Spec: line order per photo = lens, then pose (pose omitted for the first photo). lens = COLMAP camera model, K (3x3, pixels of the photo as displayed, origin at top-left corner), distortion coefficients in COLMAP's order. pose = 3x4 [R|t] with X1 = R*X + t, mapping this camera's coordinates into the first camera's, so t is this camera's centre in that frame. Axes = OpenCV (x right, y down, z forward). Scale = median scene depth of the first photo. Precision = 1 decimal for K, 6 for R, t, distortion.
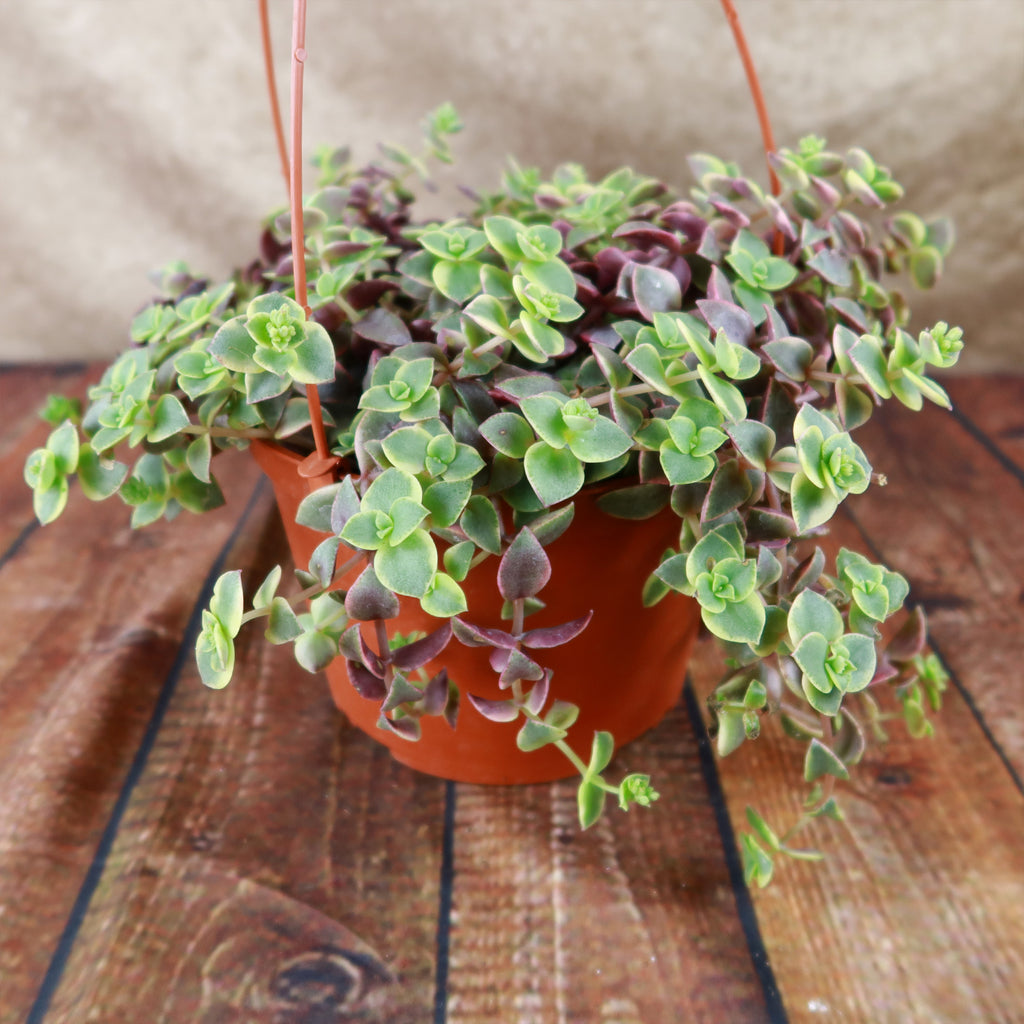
lens RADIAL K [[1134.7, 0, 508.4], [0, 1134.7, 520.8], [0, 0, 1]] dist [-0.029530, 0.000000]
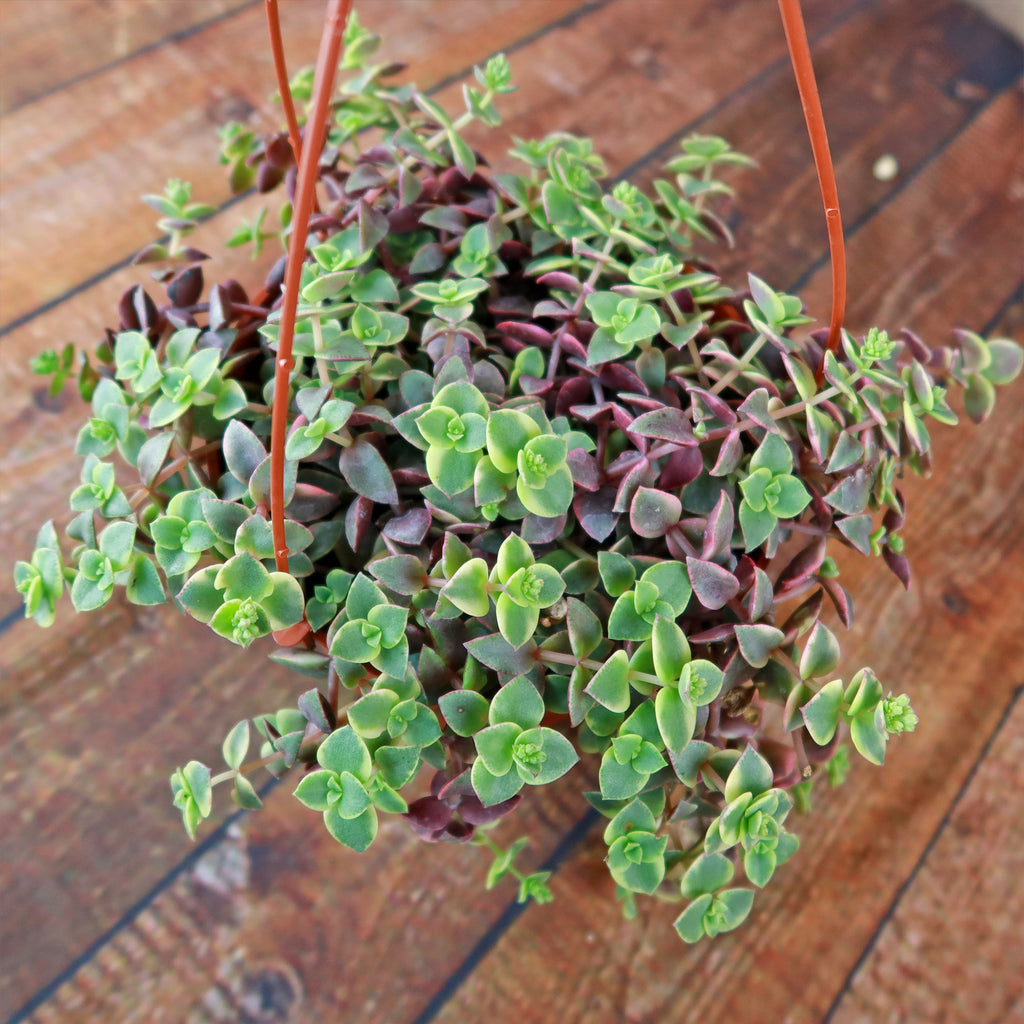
lens RADIAL K [[1134.7, 0, 487.6], [0, 1134.7, 532.1], [0, 0, 1]] dist [-0.029530, 0.000000]
pose [[0.986039, 0.165998, 0.013105, -0.016925], [-0.149084, 0.845028, 0.513519, -0.593214], [0.074169, -0.508303, 0.857978, 0.142537]]
